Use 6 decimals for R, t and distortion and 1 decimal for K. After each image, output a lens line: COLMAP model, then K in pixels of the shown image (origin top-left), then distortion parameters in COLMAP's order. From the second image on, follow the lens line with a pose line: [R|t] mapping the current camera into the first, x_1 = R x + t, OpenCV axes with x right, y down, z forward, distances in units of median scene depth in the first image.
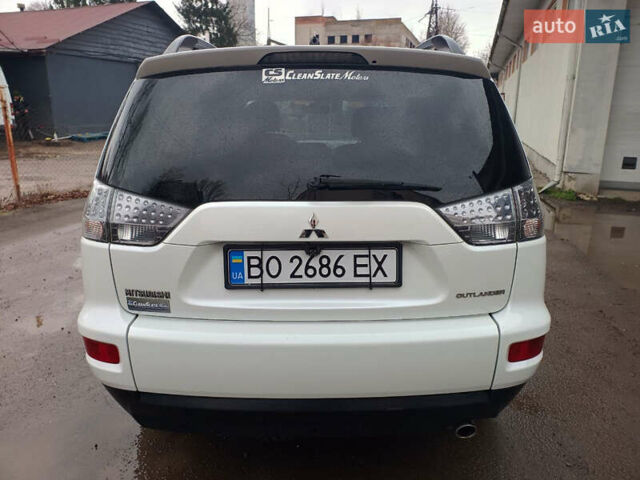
lens RADIAL K [[474.3, 0, 320.3], [0, 474.3, 238.2], [0, 0, 1]] dist [0.029138, -0.053520]
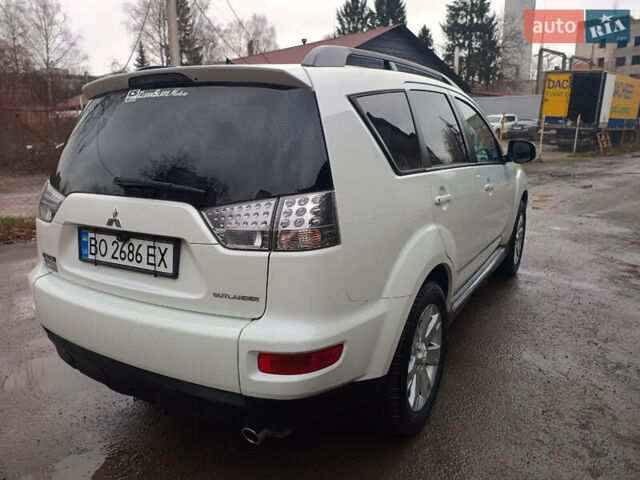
lens RADIAL K [[474.3, 0, 319.9], [0, 474.3, 241.6], [0, 0, 1]] dist [0.029138, -0.053520]
pose [[0.862517, 0.106448, -0.494706, 1.009146], [-0.118667, 0.992911, 0.006754, -0.031817], [0.491918, 0.052879, 0.869034, 0.190053]]
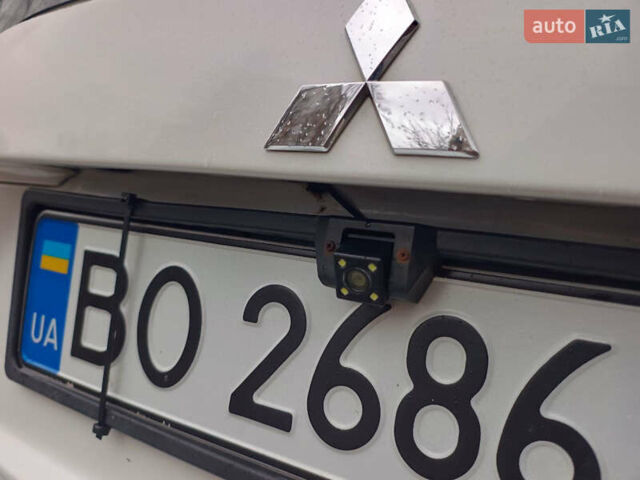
lens RADIAL K [[474.3, 0, 321.2], [0, 474.3, 241.5], [0, 0, 1]] dist [0.029138, -0.053520]
pose [[0.881236, 0.127049, -0.455283, 0.036221], [-0.195763, 0.974808, -0.106890, 0.036061], [0.430233, 0.183322, 0.883907, 0.850149]]
